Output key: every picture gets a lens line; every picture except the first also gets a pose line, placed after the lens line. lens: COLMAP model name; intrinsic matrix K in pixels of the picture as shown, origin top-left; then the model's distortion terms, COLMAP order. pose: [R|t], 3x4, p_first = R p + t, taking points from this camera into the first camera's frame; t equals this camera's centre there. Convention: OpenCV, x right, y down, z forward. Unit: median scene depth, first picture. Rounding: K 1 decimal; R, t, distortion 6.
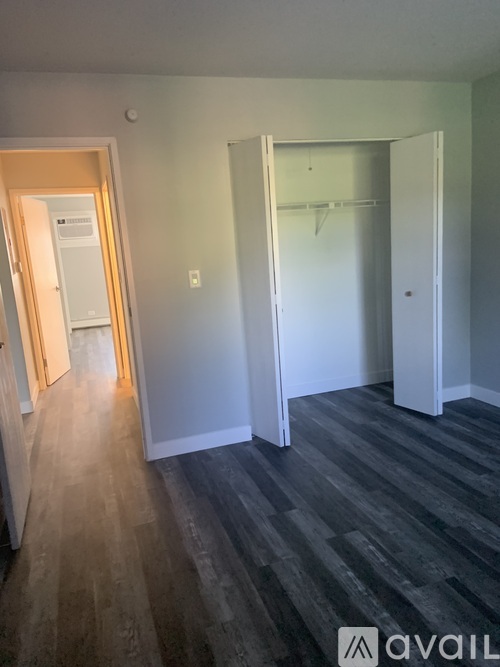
lens RADIAL K [[503.0, 0, 249.6], [0, 503.0, 333.8], [0, 0, 1]] dist [0.004077, -0.000781]
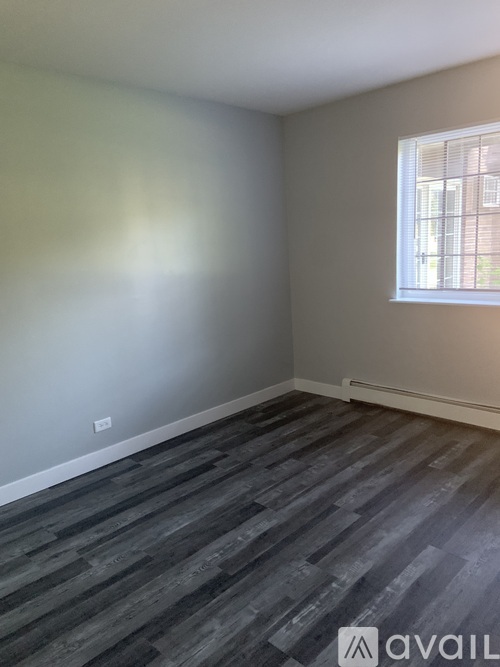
lens RADIAL K [[503.0, 0, 249.7], [0, 503.0, 334.0], [0, 0, 1]] dist [0.004077, -0.000781]
pose [[-0.439721, -0.063960, 0.895854, -0.404137], [0.261437, 0.945152, 0.195803, -0.185454], [-0.859242, 0.320308, -0.398881, 1.163316]]
